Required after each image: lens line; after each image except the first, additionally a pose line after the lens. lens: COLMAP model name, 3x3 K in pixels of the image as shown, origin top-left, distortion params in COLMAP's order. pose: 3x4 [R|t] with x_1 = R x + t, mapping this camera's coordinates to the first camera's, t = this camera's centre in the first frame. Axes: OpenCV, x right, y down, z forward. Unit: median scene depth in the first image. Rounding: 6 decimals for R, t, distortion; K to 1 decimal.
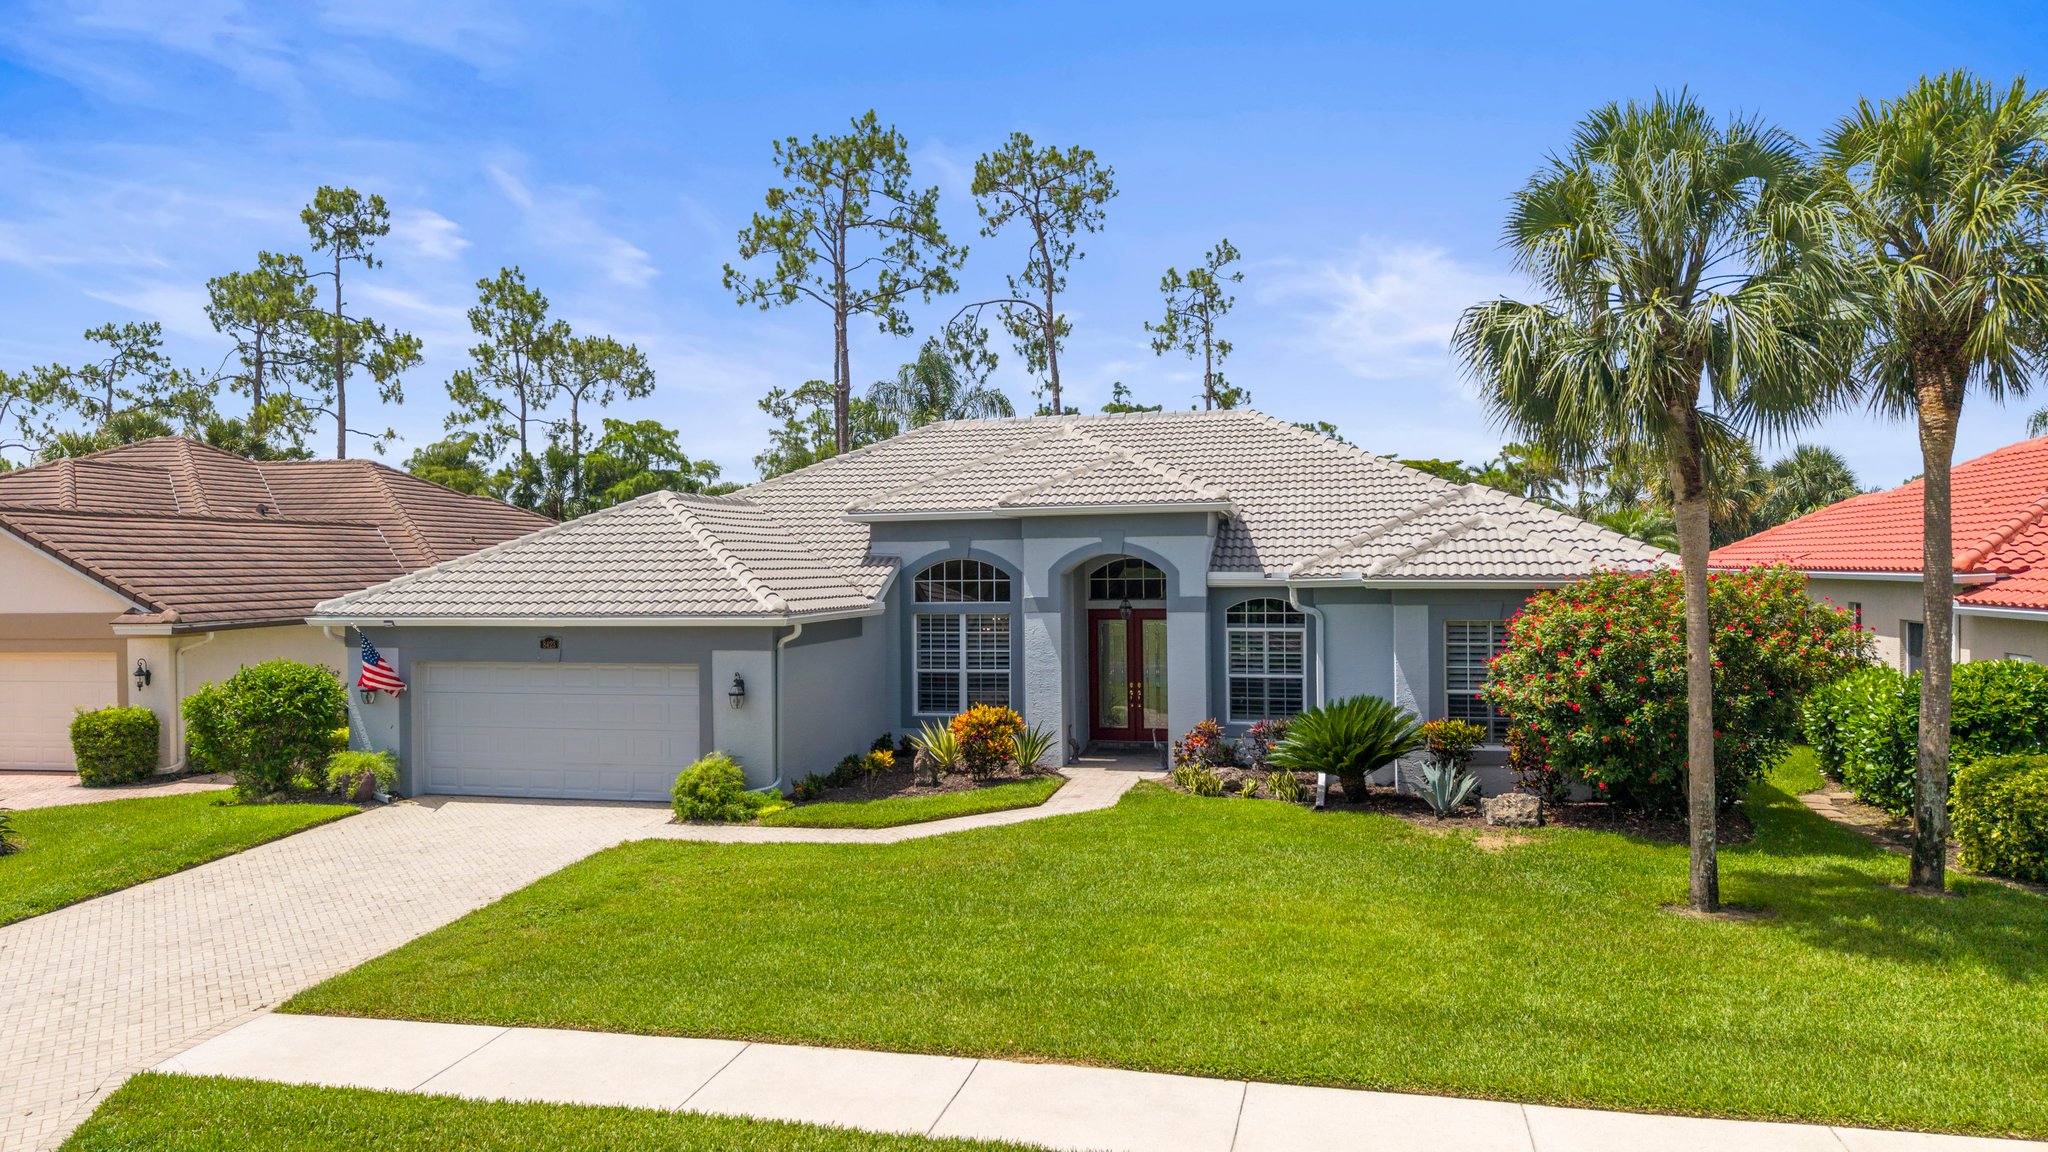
lens RADIAL K [[1366.7, 0, 1024.0], [0, 1366.7, 576.0], [0, 0, 1]] dist [0.027321, -0.024743]
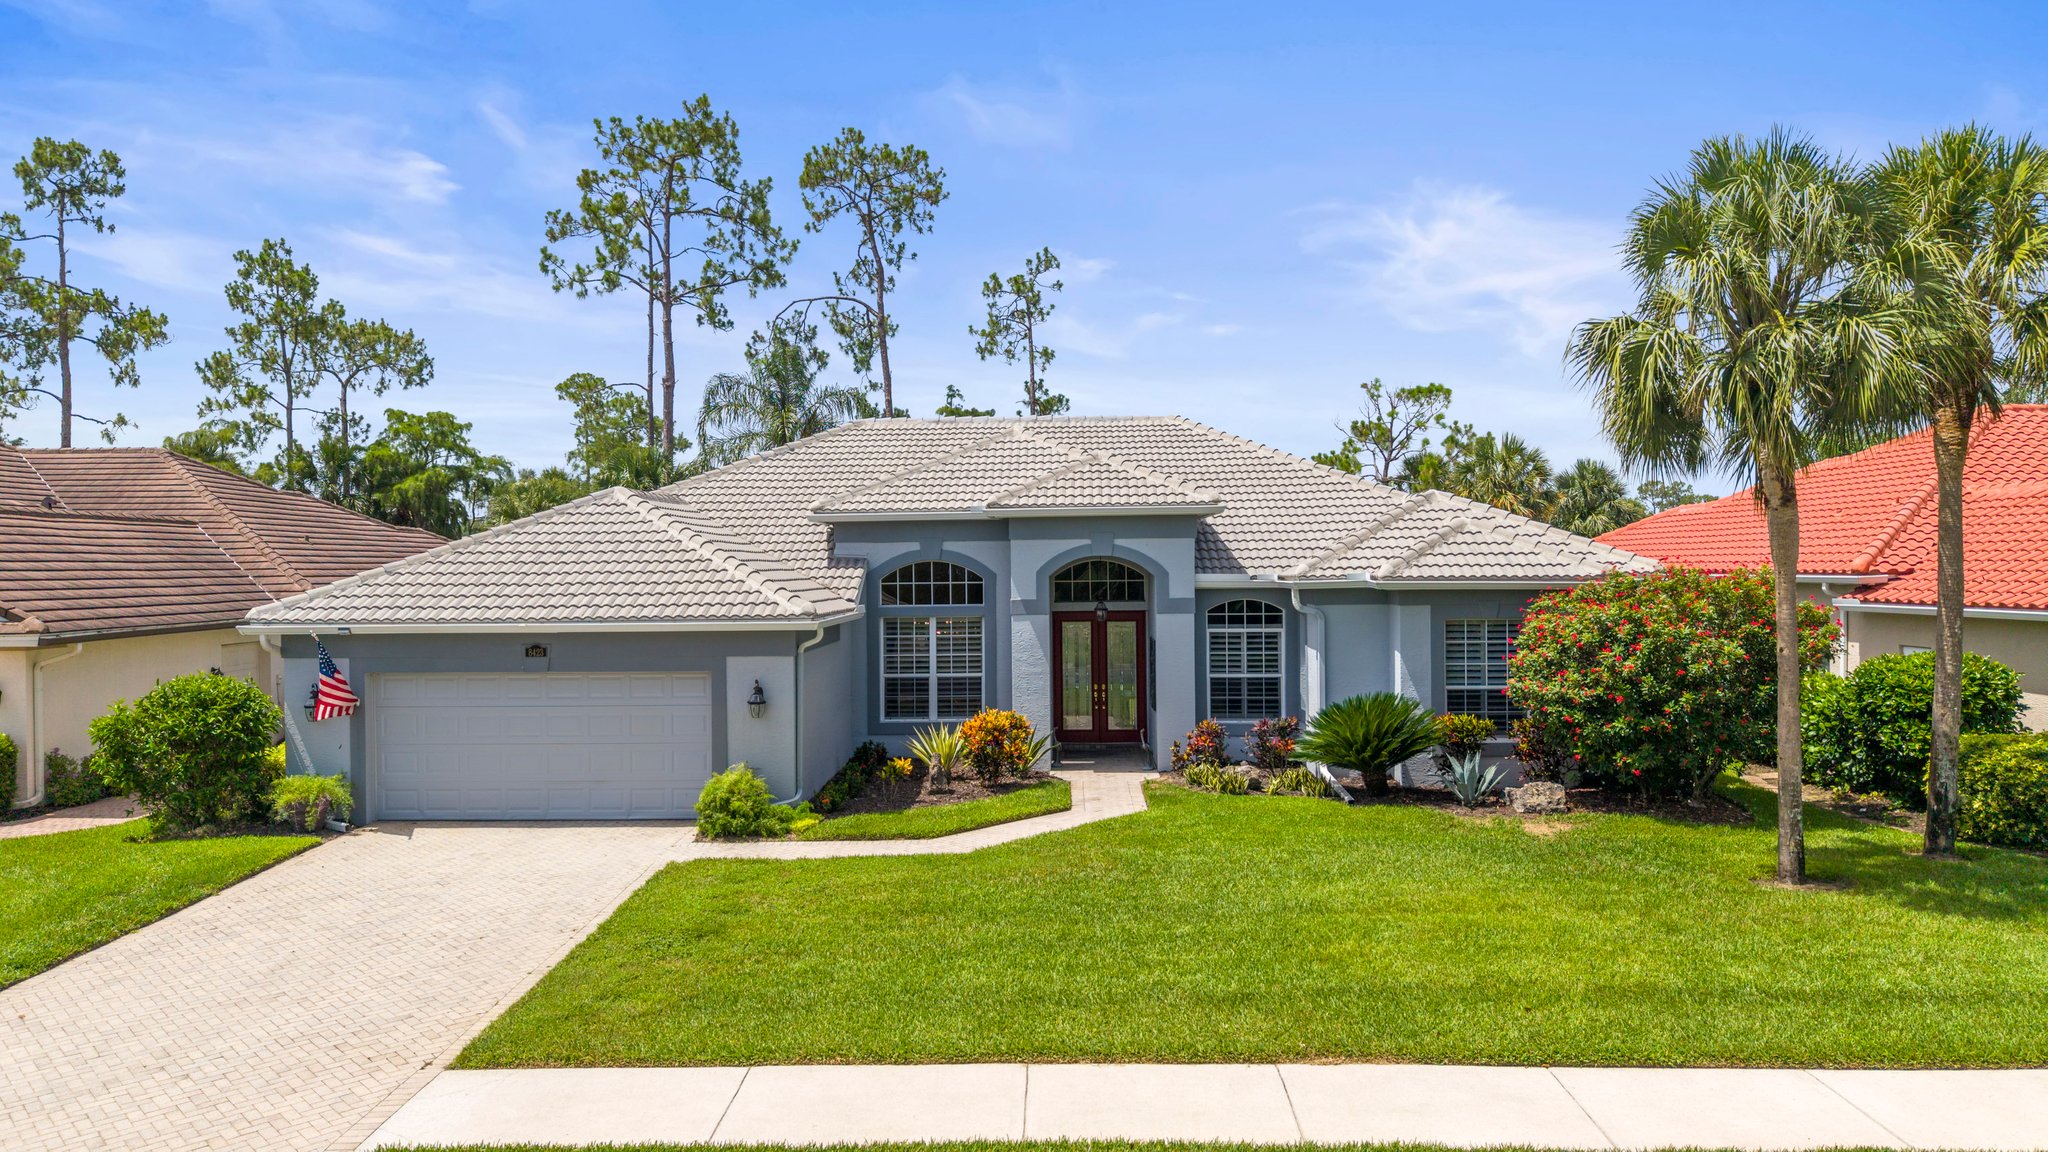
lens RADIAL K [[1366.7, 0, 1024.0], [0, 1366.7, 576.0], [0, 0, 1]] dist [0.027321, -0.024743]
pose [[0.979724, -0.000254, 0.200351, -0.203393], [0.000880, 0.999995, -0.003038, 0.001766], [-0.200349, 0.003153, 0.979720, 0.033662]]
